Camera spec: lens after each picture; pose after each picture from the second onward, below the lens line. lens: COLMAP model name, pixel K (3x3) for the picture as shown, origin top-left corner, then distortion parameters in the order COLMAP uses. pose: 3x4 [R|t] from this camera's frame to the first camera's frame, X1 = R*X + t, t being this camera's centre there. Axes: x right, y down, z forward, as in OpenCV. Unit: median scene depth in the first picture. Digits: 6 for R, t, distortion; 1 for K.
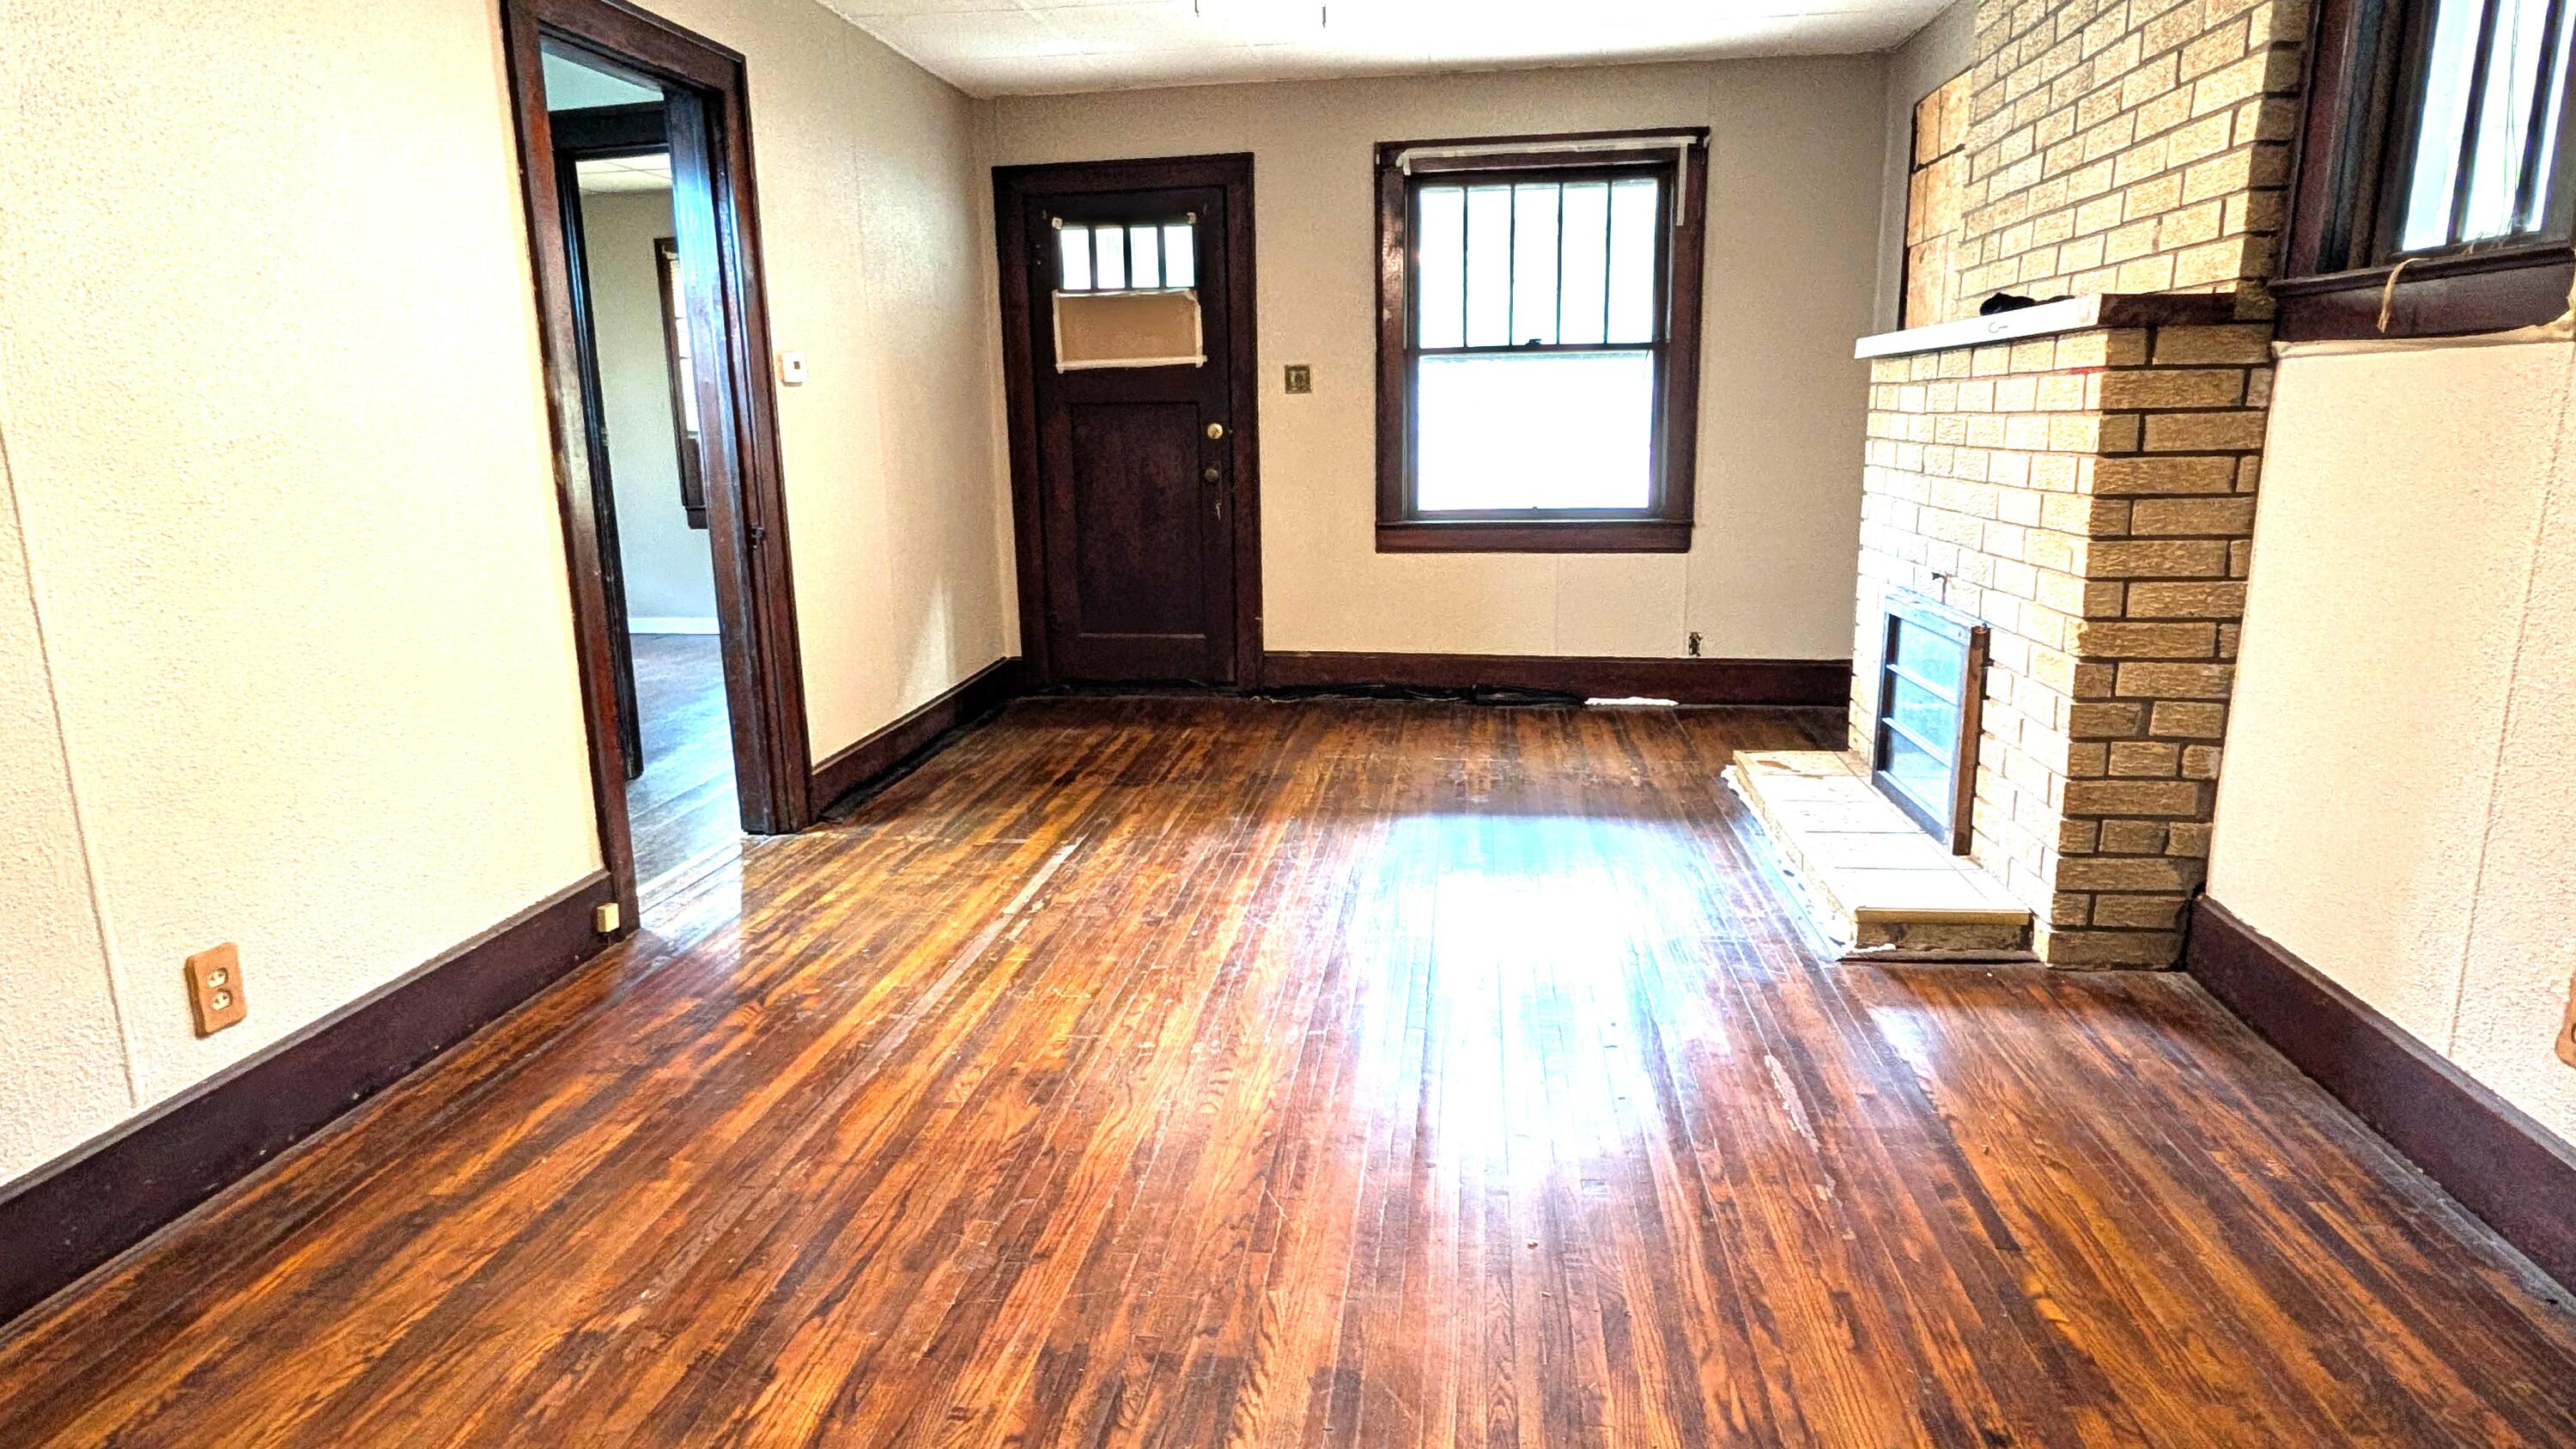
lens RADIAL K [[1415.4, 0, 1276.4], [0, 1415.4, 740.4], [0, 0, 1]] dist [-0.006385, -0.000261]
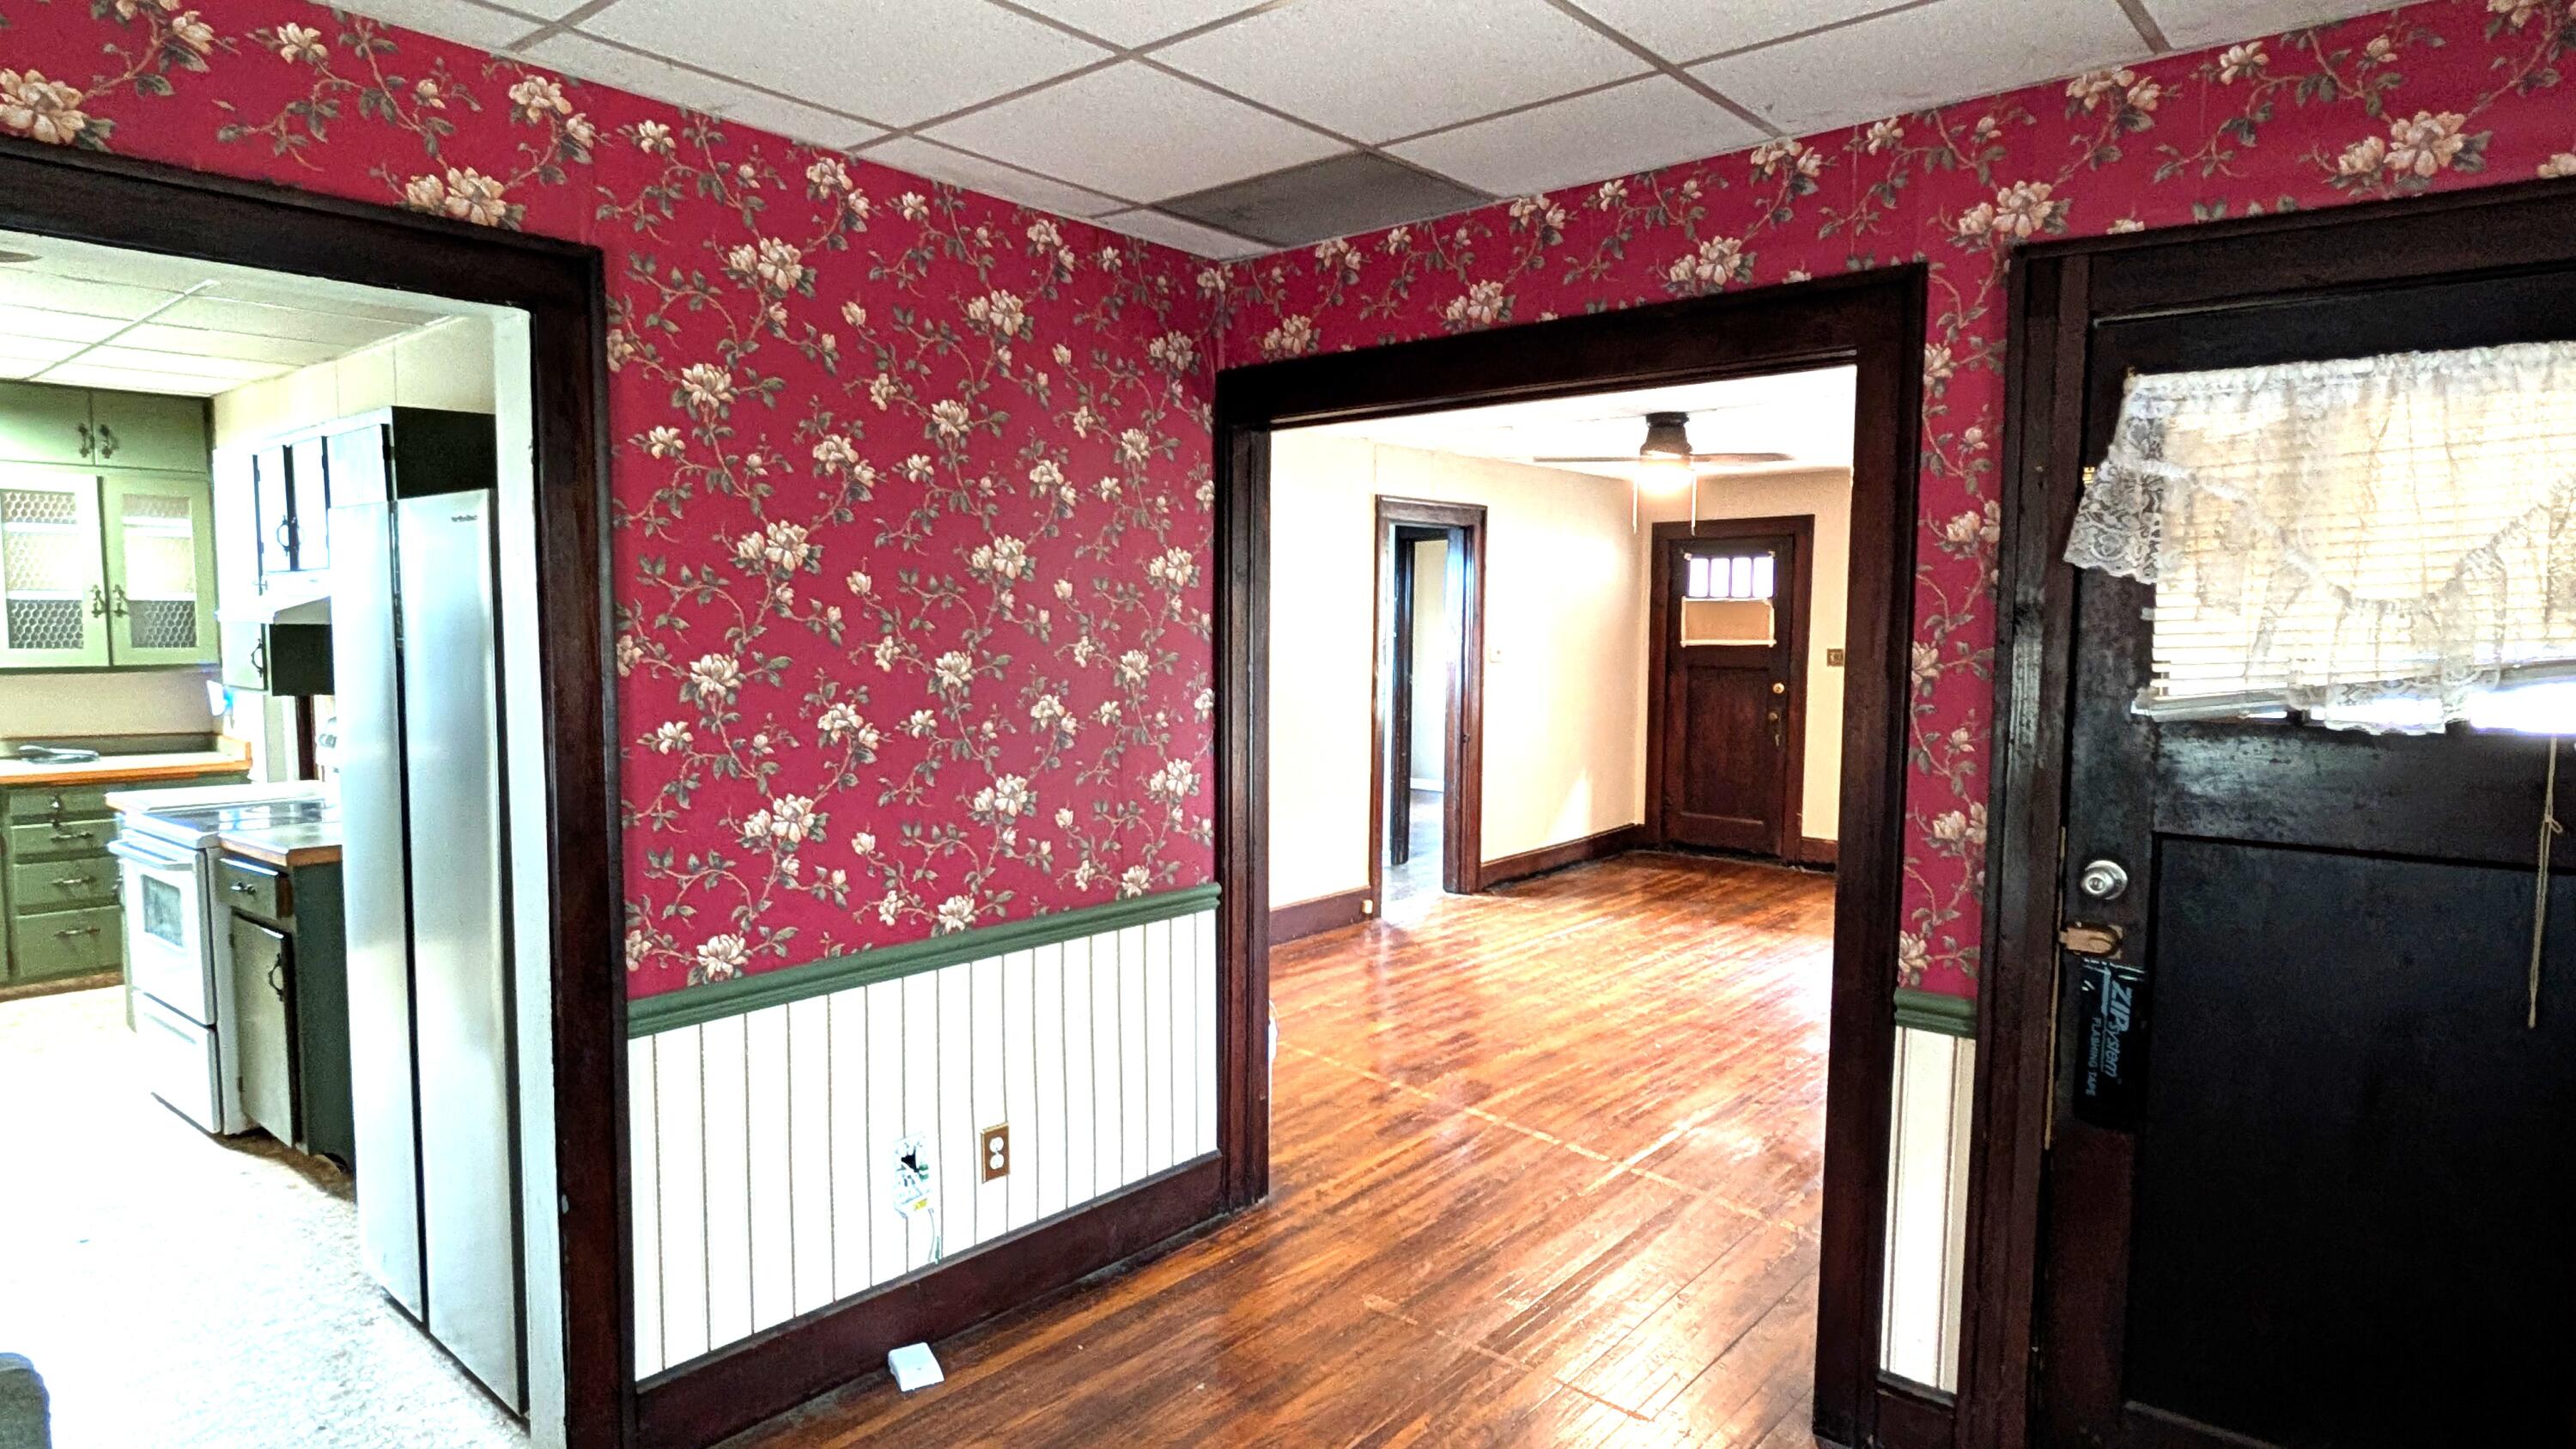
lens RADIAL K [[1415.4, 0, 1288.8], [0, 1415.4, 730.0], [0, 0, 1]] dist [-0.006385, -0.000261]
pose [[0.841120, 0.065735, -0.536839, 0.562097], [-0.141739, 0.984686, -0.101504, 0.091235], [0.521946, 0.161468, 0.837556, -0.909964]]
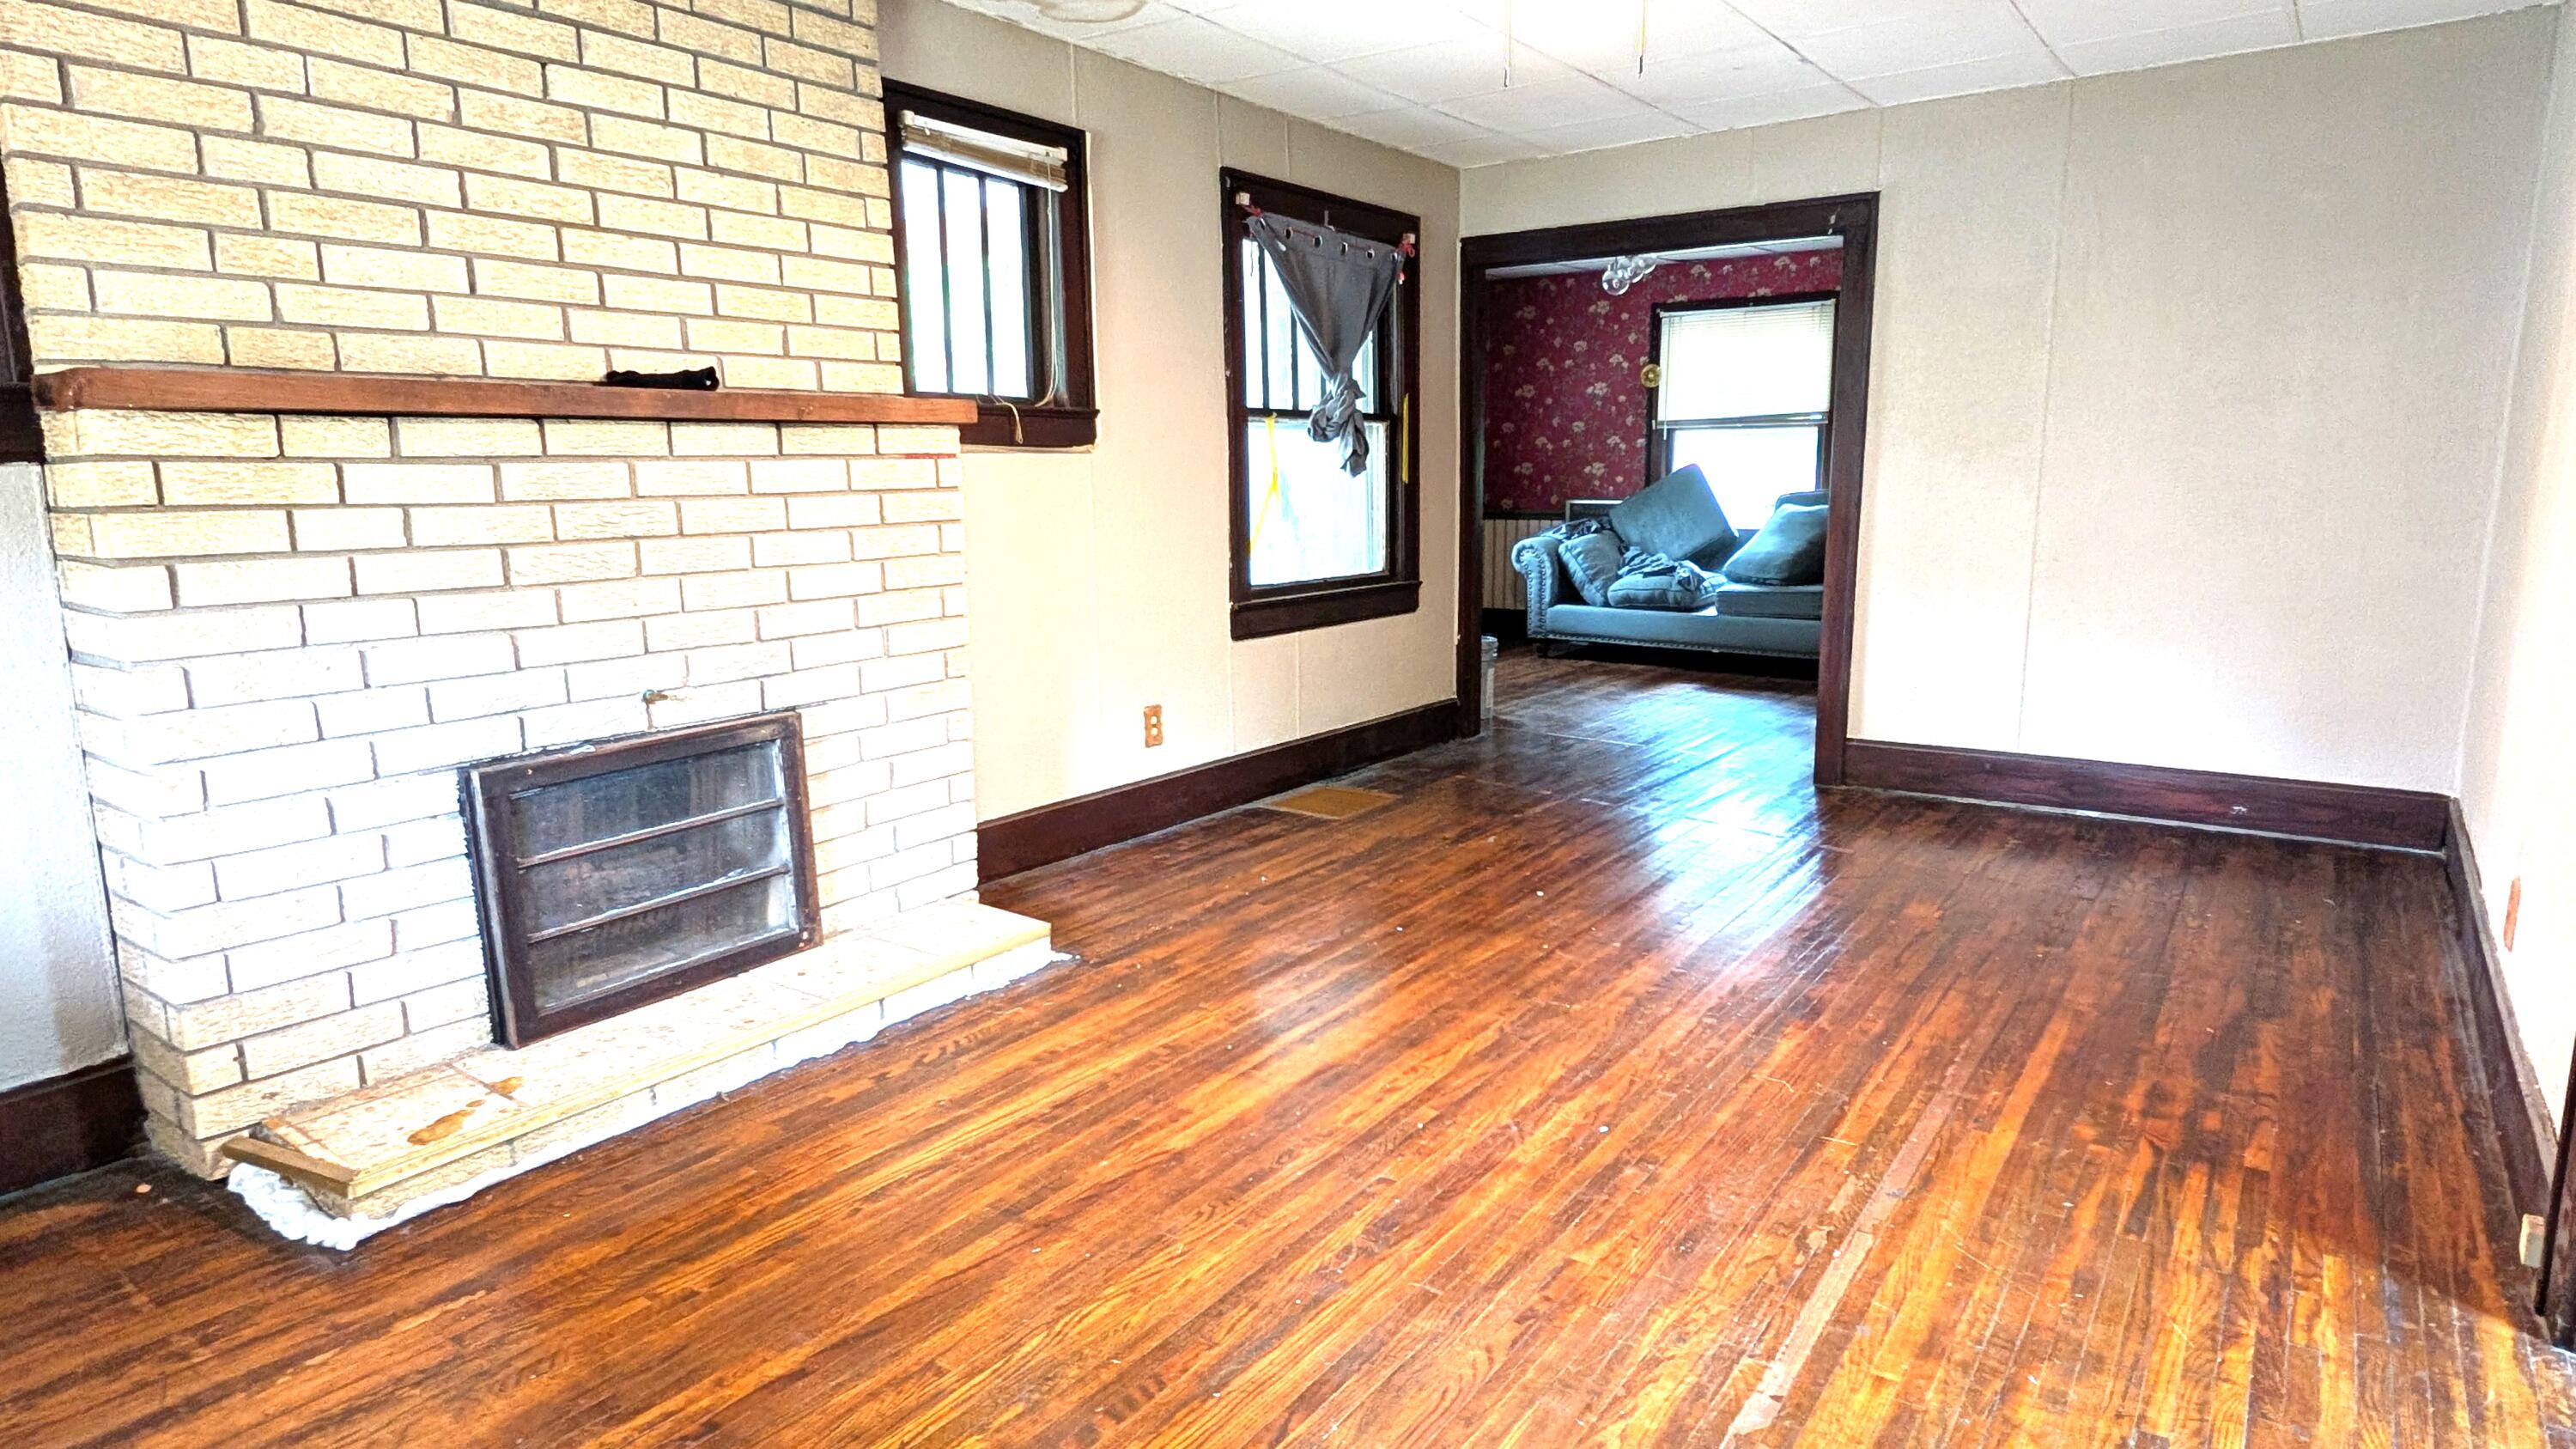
lens RADIAL K [[1415.4, 0, 1273.5], [0, 1415.4, 720.0], [0, 0, 1]] dist [-0.006385, -0.000261]
pose [[-0.873399, -0.057537, 0.483595, -0.260224], [0.136730, 0.924087, 0.356887, -0.375083], [-0.467418, 0.377826, -0.799229, 1.603152]]
